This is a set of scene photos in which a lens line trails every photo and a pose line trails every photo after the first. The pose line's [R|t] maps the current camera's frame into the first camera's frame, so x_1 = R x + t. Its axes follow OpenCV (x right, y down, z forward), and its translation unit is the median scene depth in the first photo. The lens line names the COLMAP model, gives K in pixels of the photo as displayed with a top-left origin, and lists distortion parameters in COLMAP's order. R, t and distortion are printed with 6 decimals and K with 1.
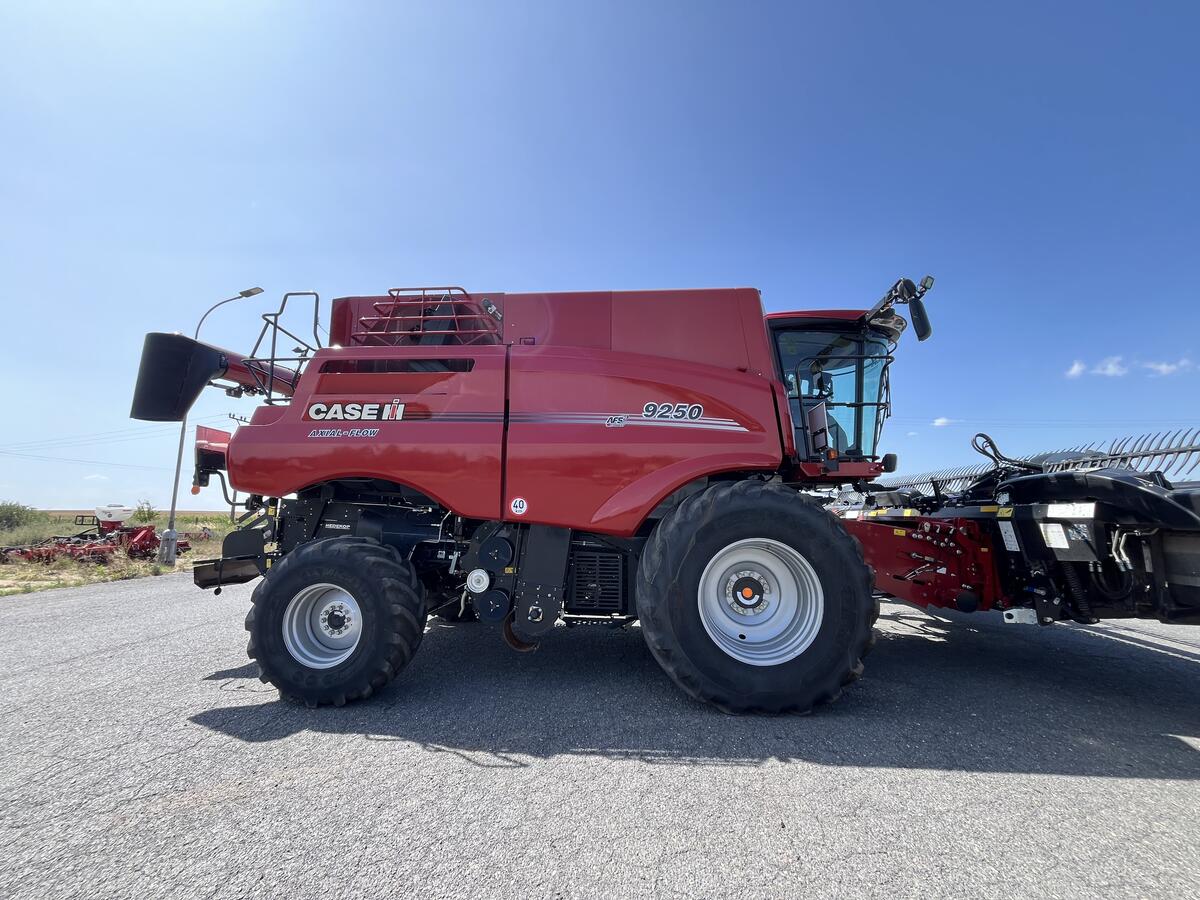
lens RADIAL K [[483.5, 0, 596.3], [0, 483.5, 449.8], [0, 0, 1]] dist [-0.002849, 0.000317]
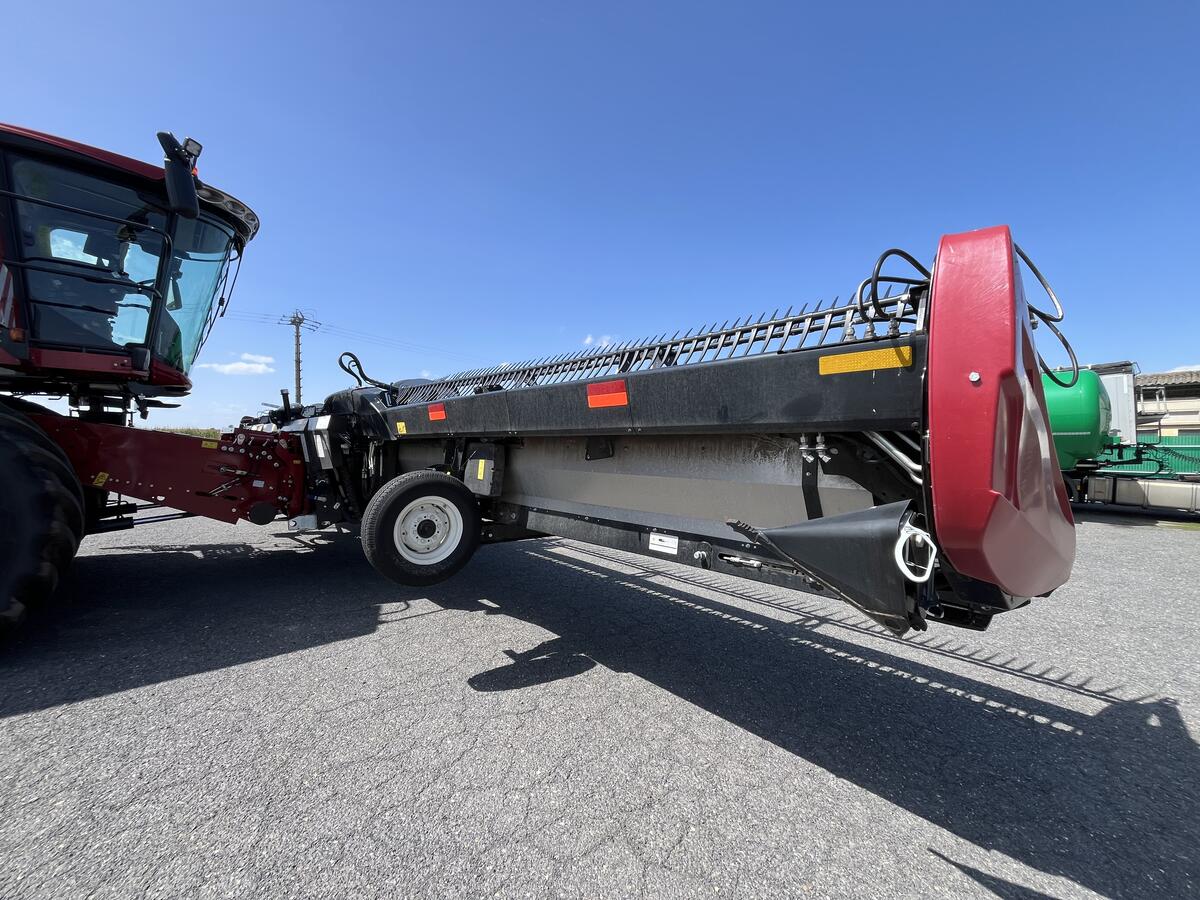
lens RADIAL K [[483.5, 0, 596.3], [0, 483.5, 449.8], [0, 0, 1]] dist [-0.002849, 0.000317]
pose [[0.696029, 0.003191, 0.718006, 0.490760], [-0.111710, 0.988294, 0.103899, 0.006180], [-0.709270, -0.152525, 0.688238, -0.134103]]
